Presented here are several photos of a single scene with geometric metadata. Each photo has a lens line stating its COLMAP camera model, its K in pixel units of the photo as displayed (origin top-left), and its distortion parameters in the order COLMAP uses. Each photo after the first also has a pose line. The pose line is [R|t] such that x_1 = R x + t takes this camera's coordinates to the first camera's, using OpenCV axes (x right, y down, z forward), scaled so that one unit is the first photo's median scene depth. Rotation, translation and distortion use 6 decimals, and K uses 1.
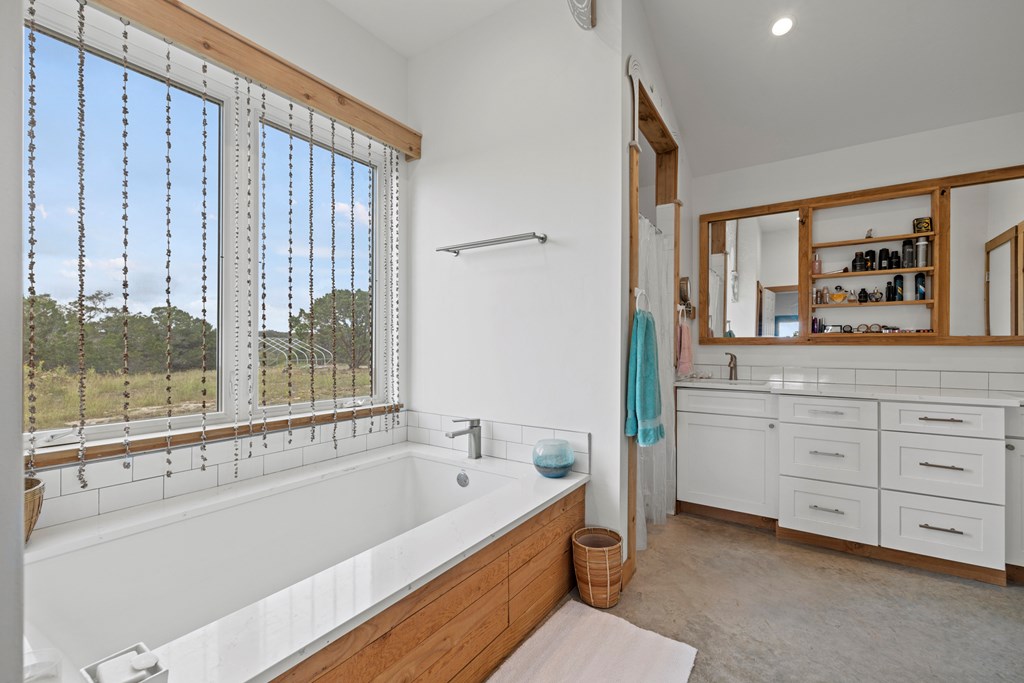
lens RADIAL K [[429.4, 0, 516.2], [0, 429.4, 344.7], [0, 0, 1]] dist [0.001913, -0.000676]
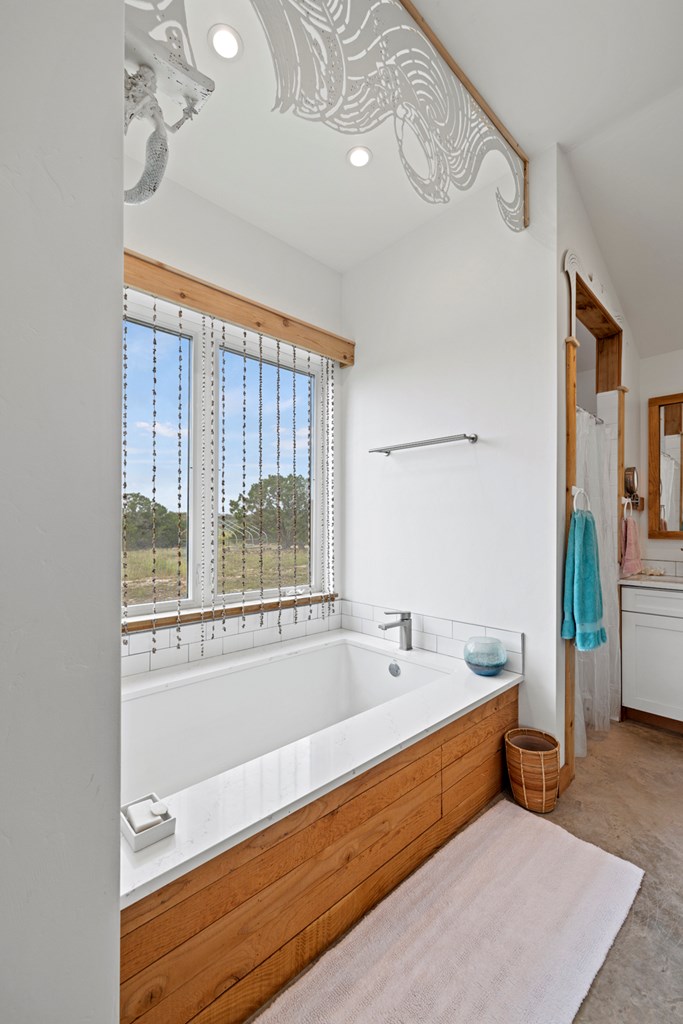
lens RADIAL K [[429.4, 0, 347.0], [0, 429.4, 521.7], [0, 0, 1]] dist [0.001913, -0.000676]
pose [[0.976857, -0.002002, -0.213882, -0.012405], [0.001201, 0.999992, -0.003873, -0.042917], [0.213888, 0.003527, 0.976852, -0.051407]]
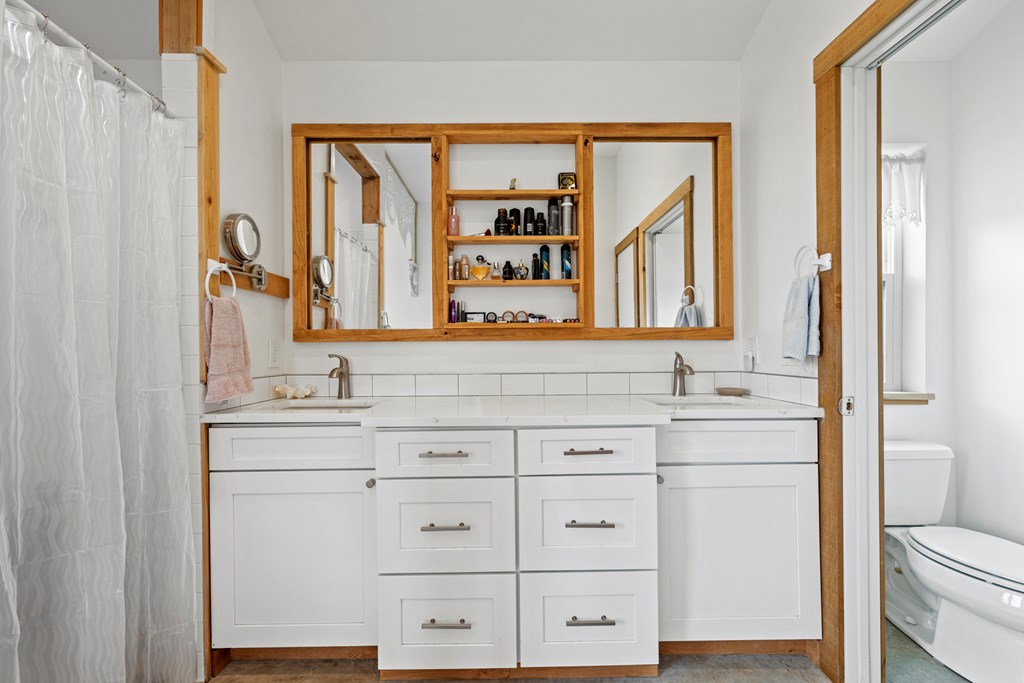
lens RADIAL K [[429.4, 0, 511.3], [0, 429.4, 343.5], [0, 0, 1]] dist [0.001913, -0.000676]
pose [[0.818921, -0.004690, 0.573887, 0.427569], [0.010667, 0.999918, -0.007049, 0.013039], [-0.573807, 0.011895, 0.818904, 0.439504]]
